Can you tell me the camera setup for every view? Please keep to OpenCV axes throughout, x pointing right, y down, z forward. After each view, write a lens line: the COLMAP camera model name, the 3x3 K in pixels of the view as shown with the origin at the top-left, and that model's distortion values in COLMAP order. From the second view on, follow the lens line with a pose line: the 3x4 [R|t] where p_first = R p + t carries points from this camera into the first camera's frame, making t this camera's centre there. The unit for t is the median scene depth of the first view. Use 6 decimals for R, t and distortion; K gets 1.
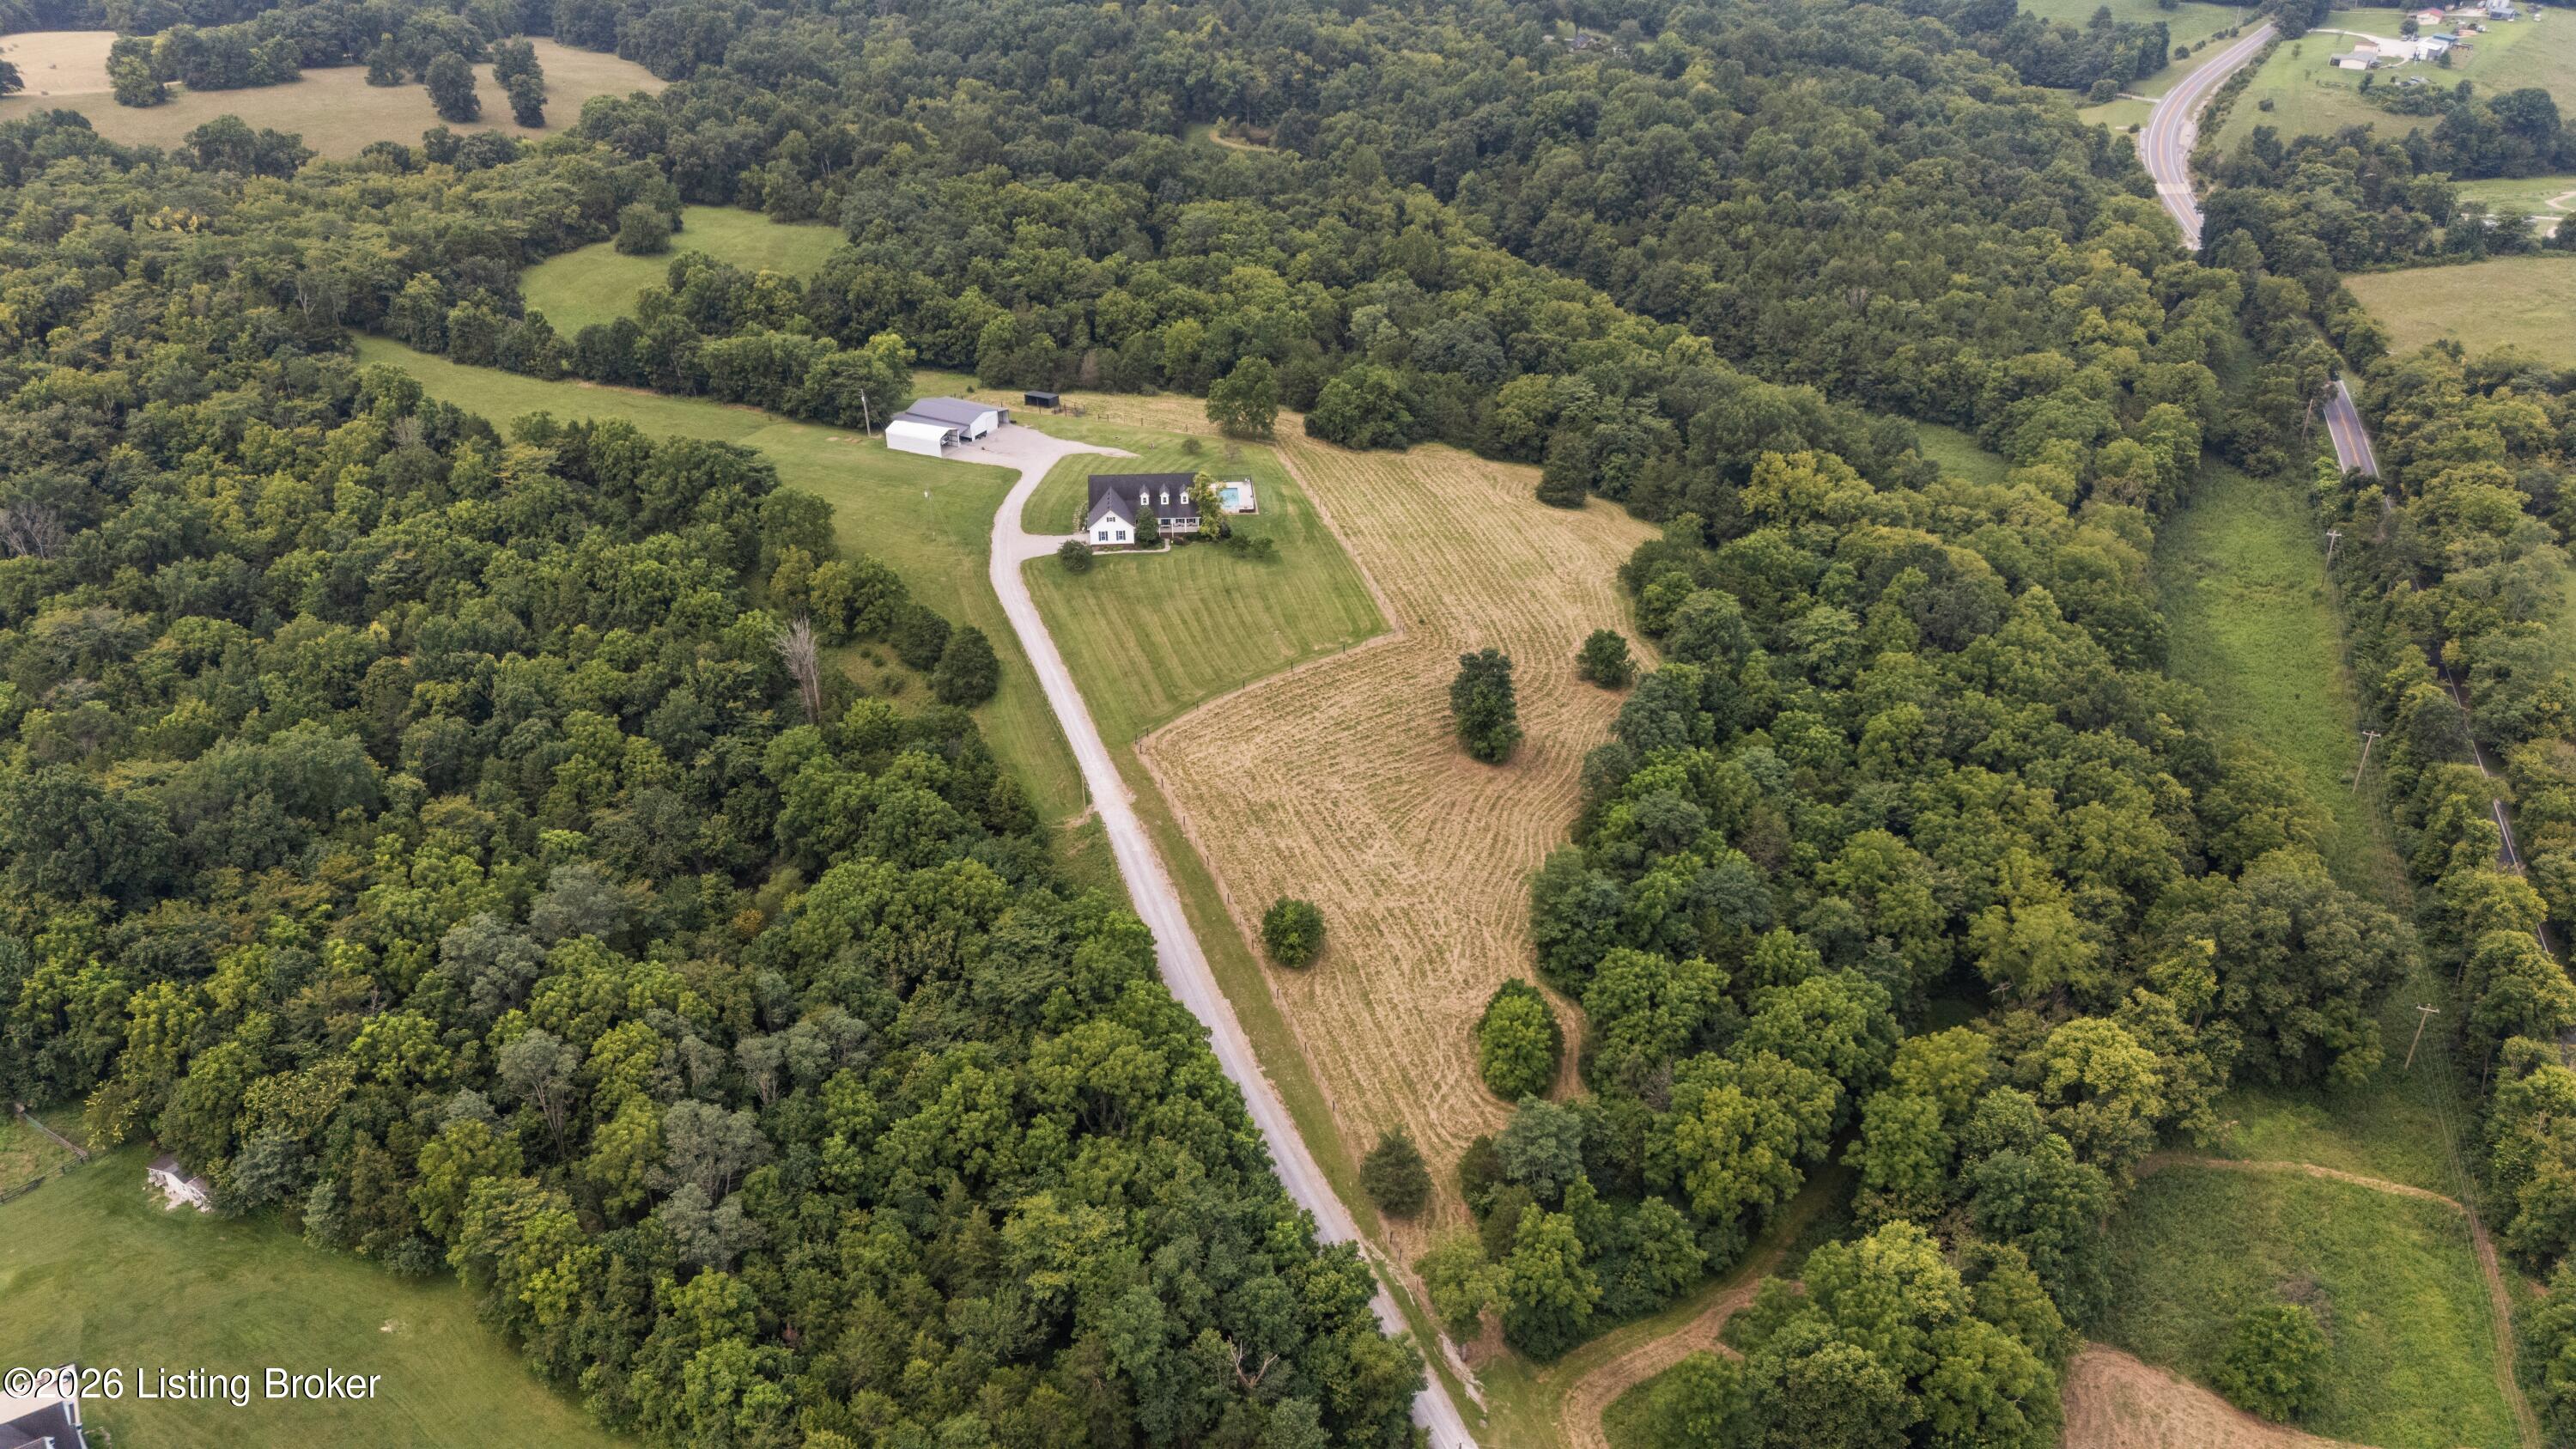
lens RADIAL K [[1898.5, 0, 1285.6], [0, 1898.5, 725.0], [0, 0, 1]] dist [0.066198, -0.059817]
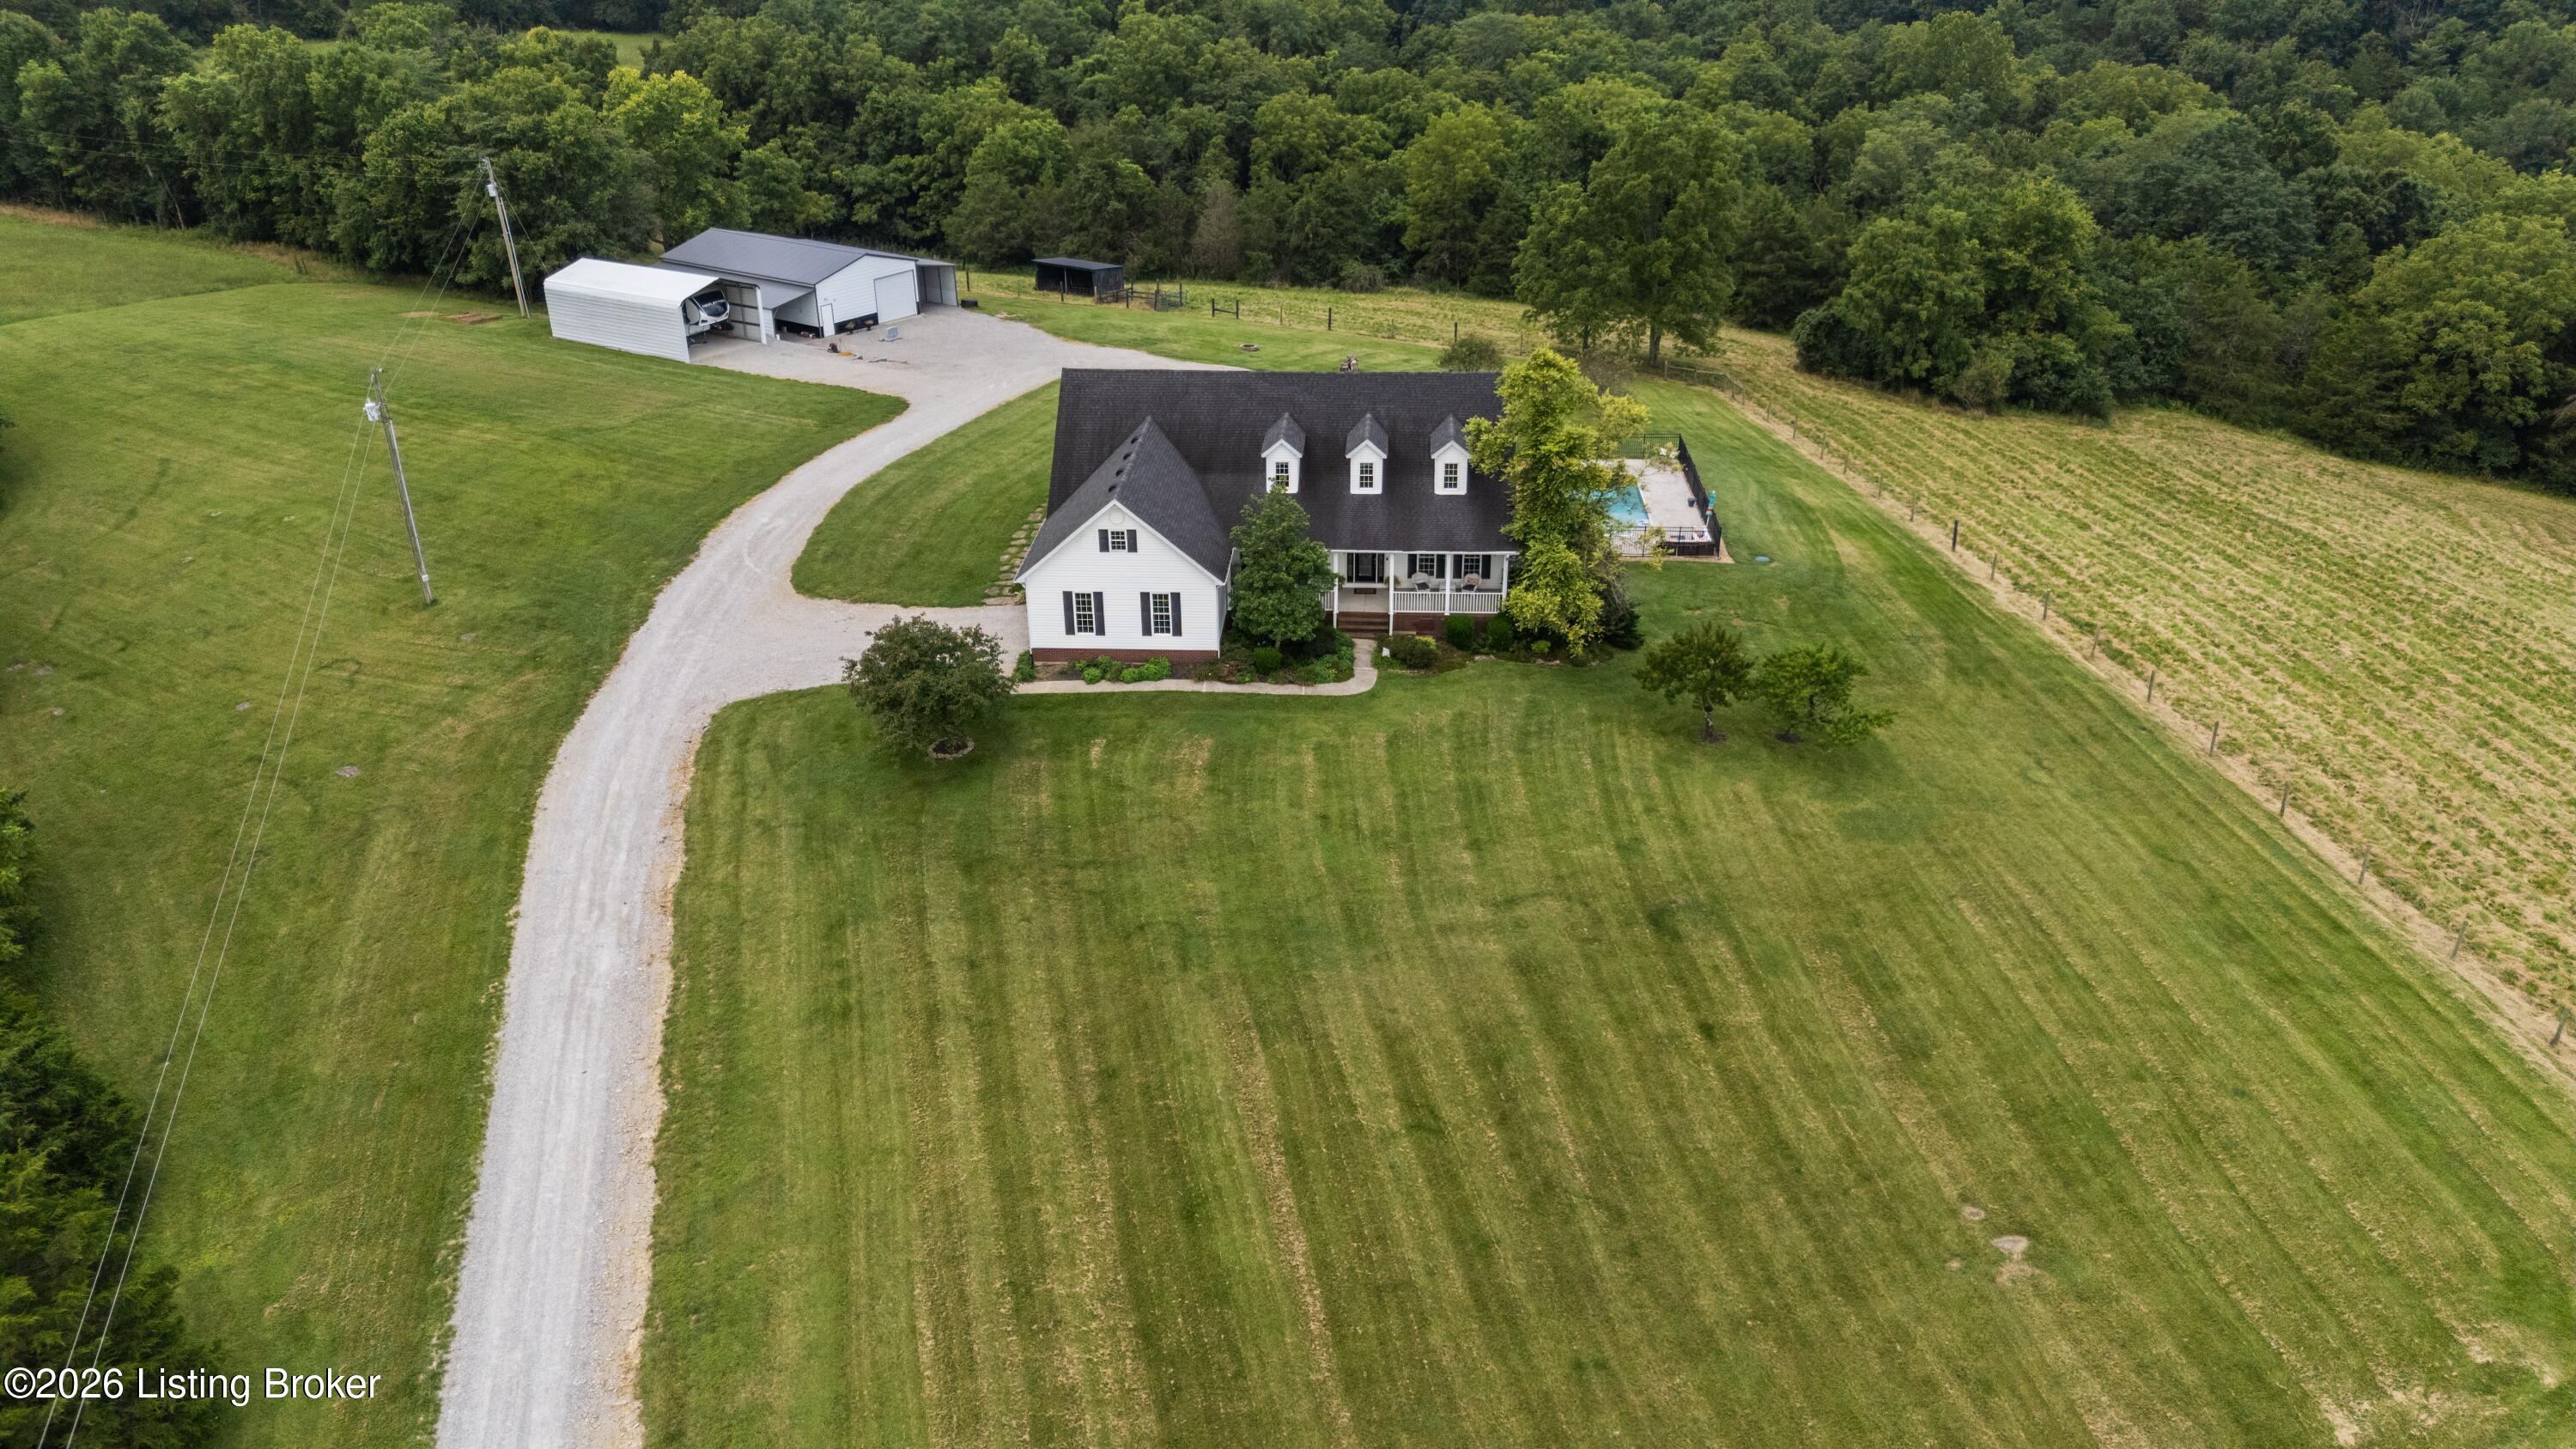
lens RADIAL K [[1898.5, 0, 1296.9], [0, 1898.5, 718.2], [0, 0, 1]] dist [0.066198, -0.059817]
pose [[0.992039, 0.049850, -0.115645, -0.042705], [-0.057701, 0.996179, -0.065562, -0.071579], [0.111935, 0.071712, 0.991125, 0.757221]]
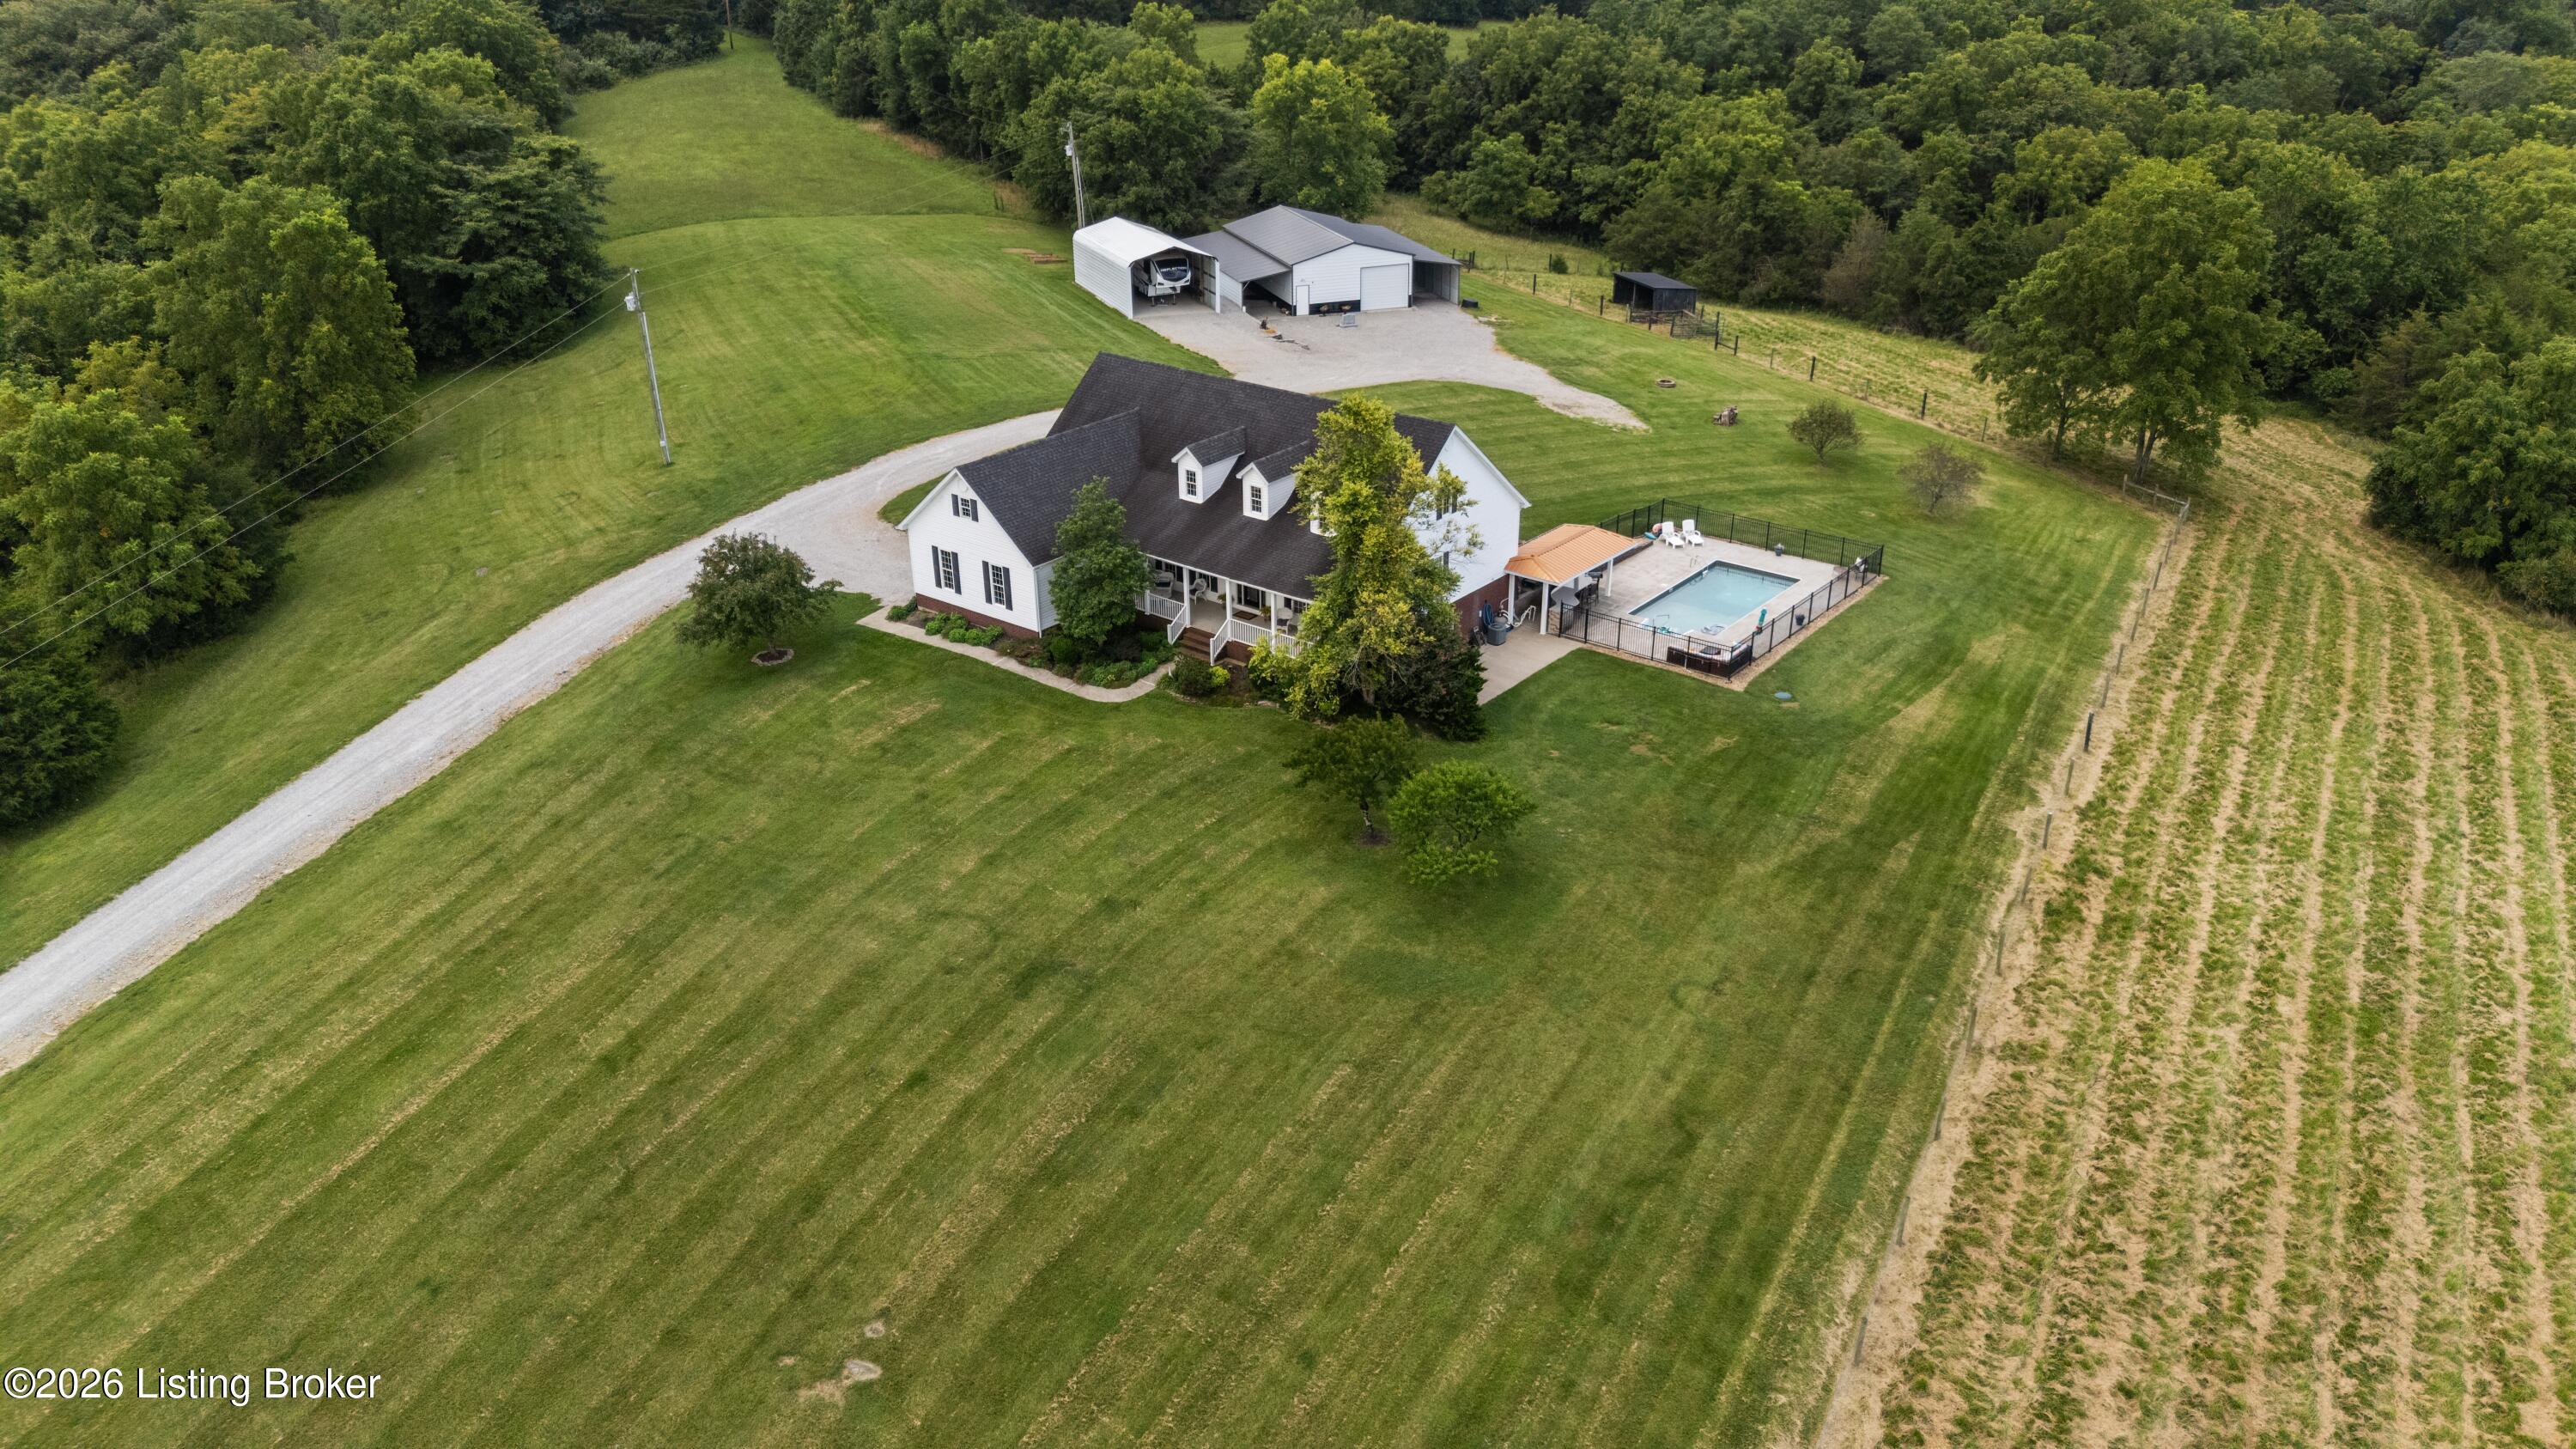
lens RADIAL K [[1898.5, 0, 1291.3], [0, 1898.5, 730.0], [0, 0, 1]] dist [0.066198, -0.059817]
pose [[0.737163, 0.286077, -0.612168, 0.087154], [-0.325594, 0.944230, 0.049180, -0.103292], [0.592097, 0.163065, 0.789197, 0.814199]]
